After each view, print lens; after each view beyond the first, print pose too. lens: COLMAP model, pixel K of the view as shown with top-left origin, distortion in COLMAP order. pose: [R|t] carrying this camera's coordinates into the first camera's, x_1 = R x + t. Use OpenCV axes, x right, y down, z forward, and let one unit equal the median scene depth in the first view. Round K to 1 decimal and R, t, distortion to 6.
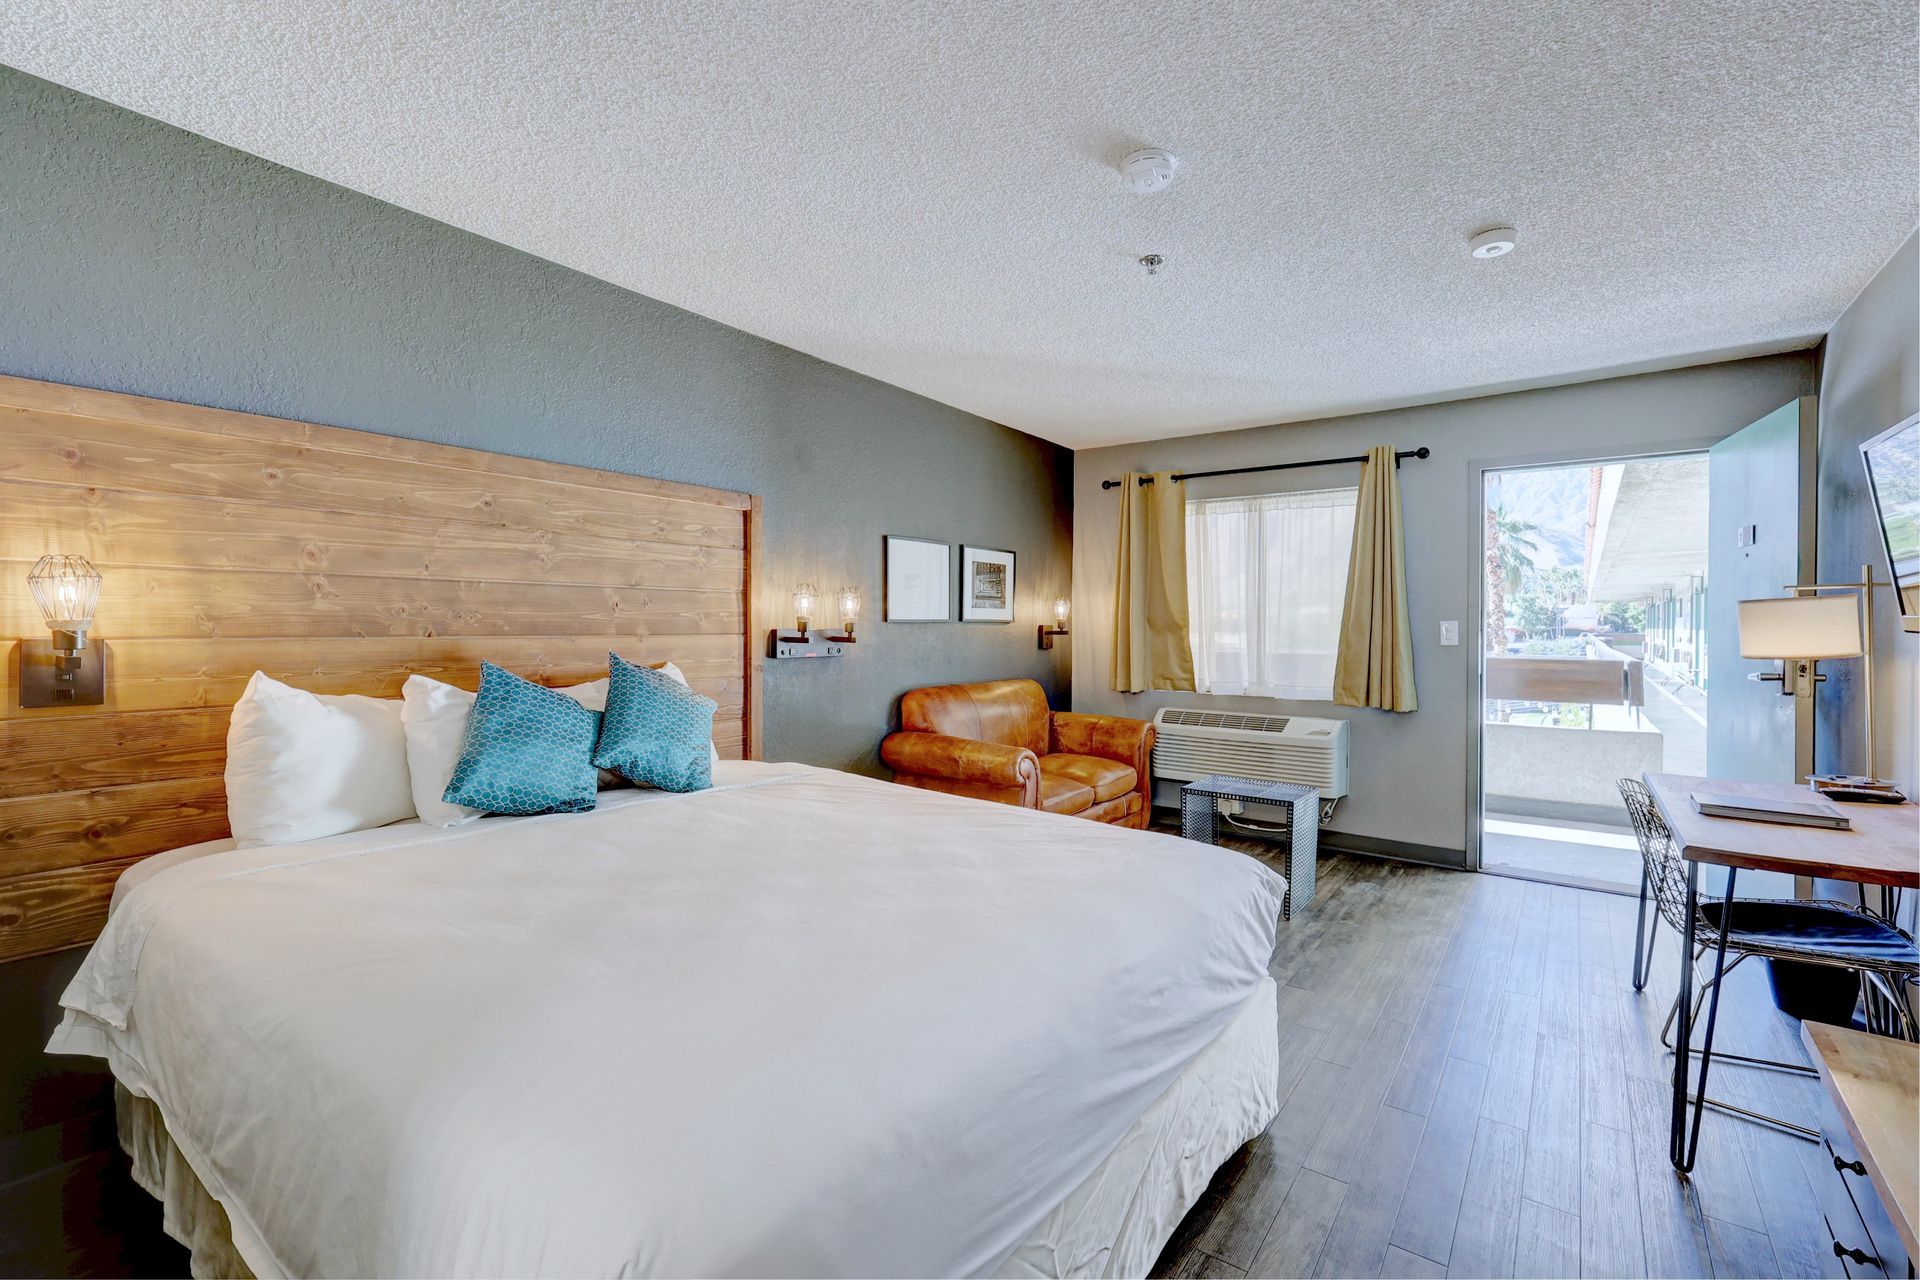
lens RADIAL K [[830.8, 0, 961.9], [0, 830.8, 637.8], [0, 0, 1]] dist [0.000927, -0.000289]
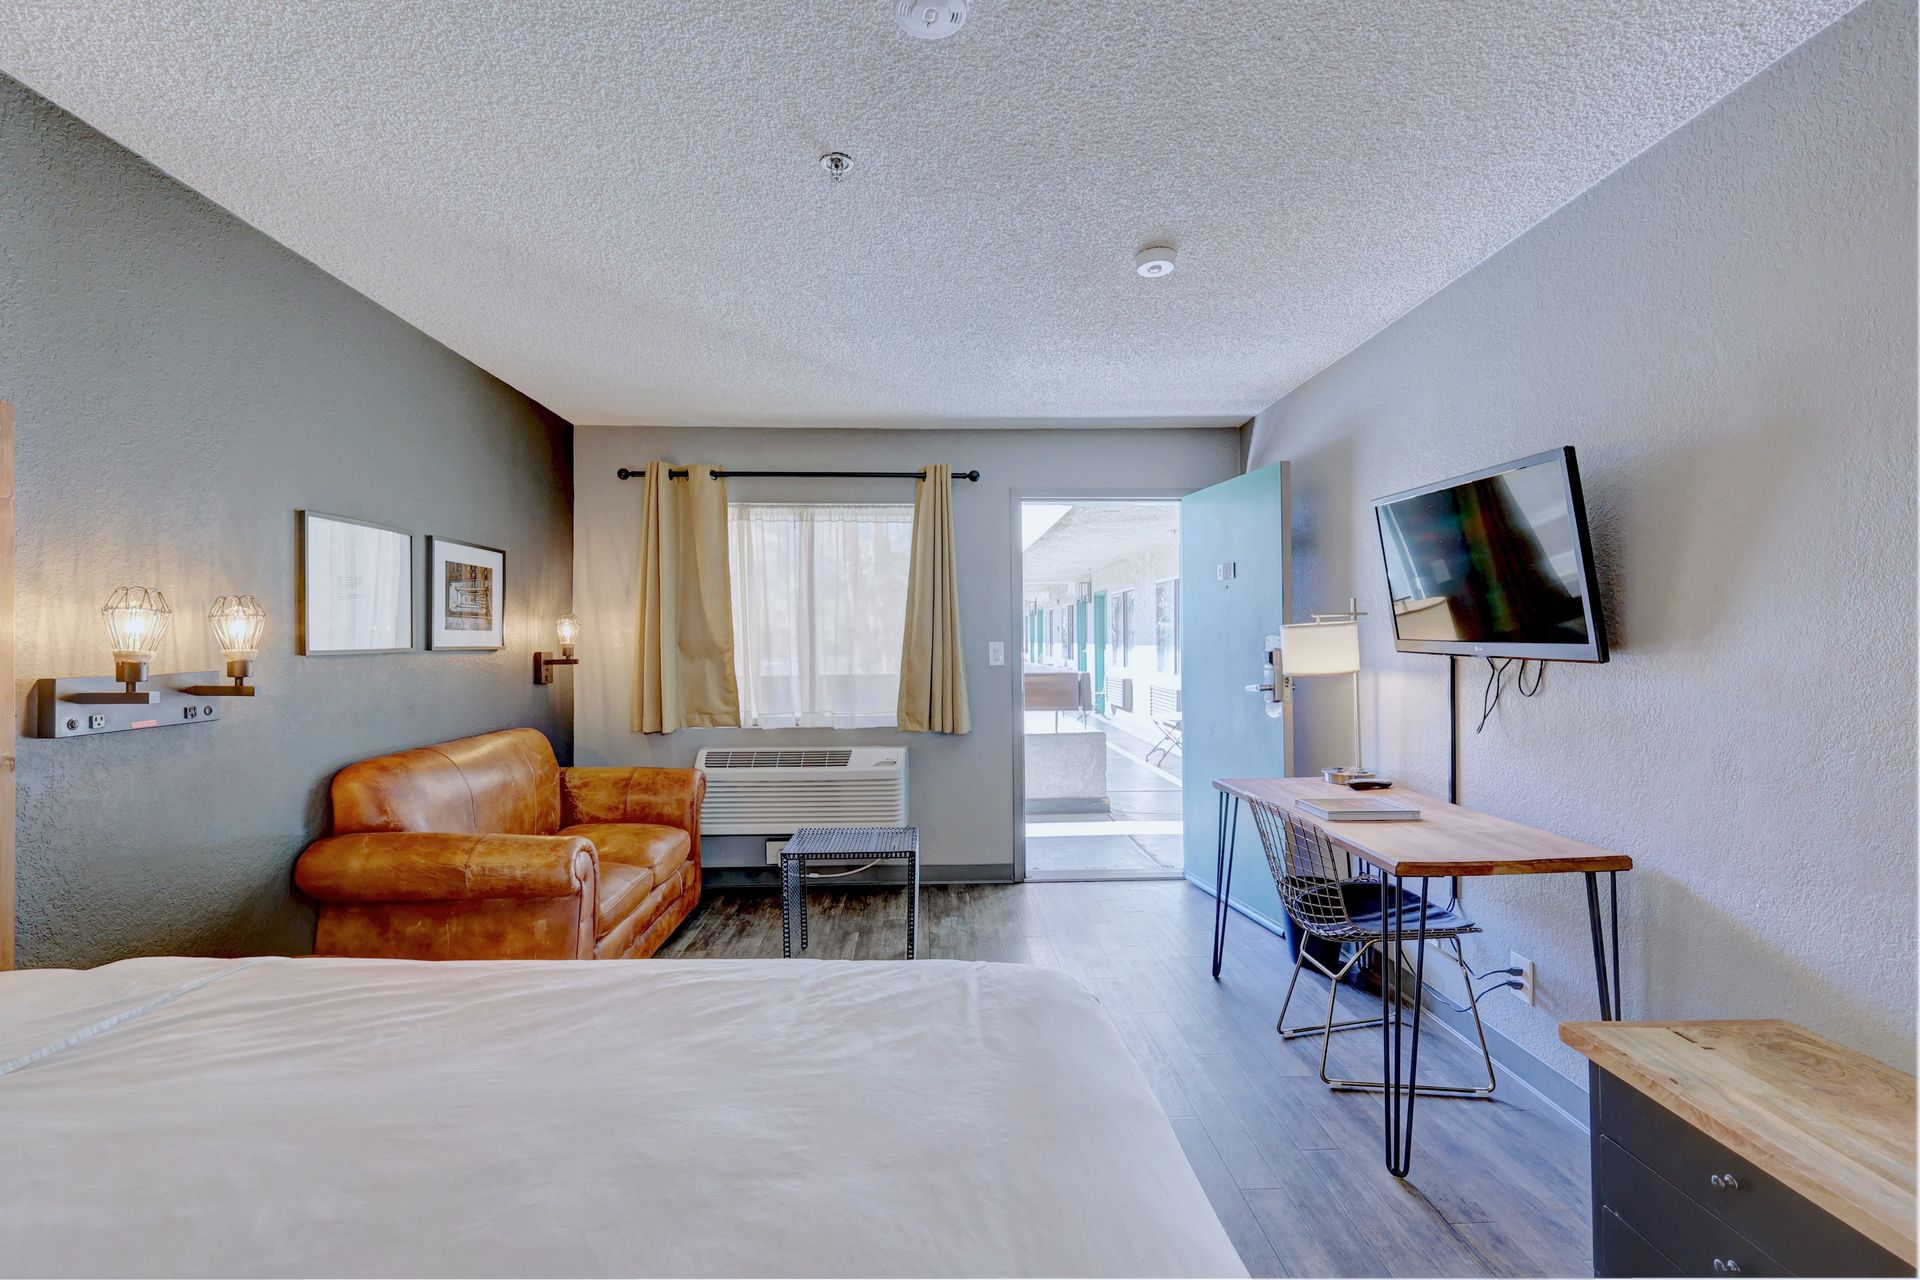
lens RADIAL K [[830.8, 0, 961.9], [0, 830.8, 637.8], [0, 0, 1]] dist [0.000927, -0.000289]
pose [[0.779565, -0.008399, 0.626265, -0.086460], [0.020266, 0.999725, -0.011819, -0.013524], [-0.625993, 0.021905, 0.779521, 0.216990]]
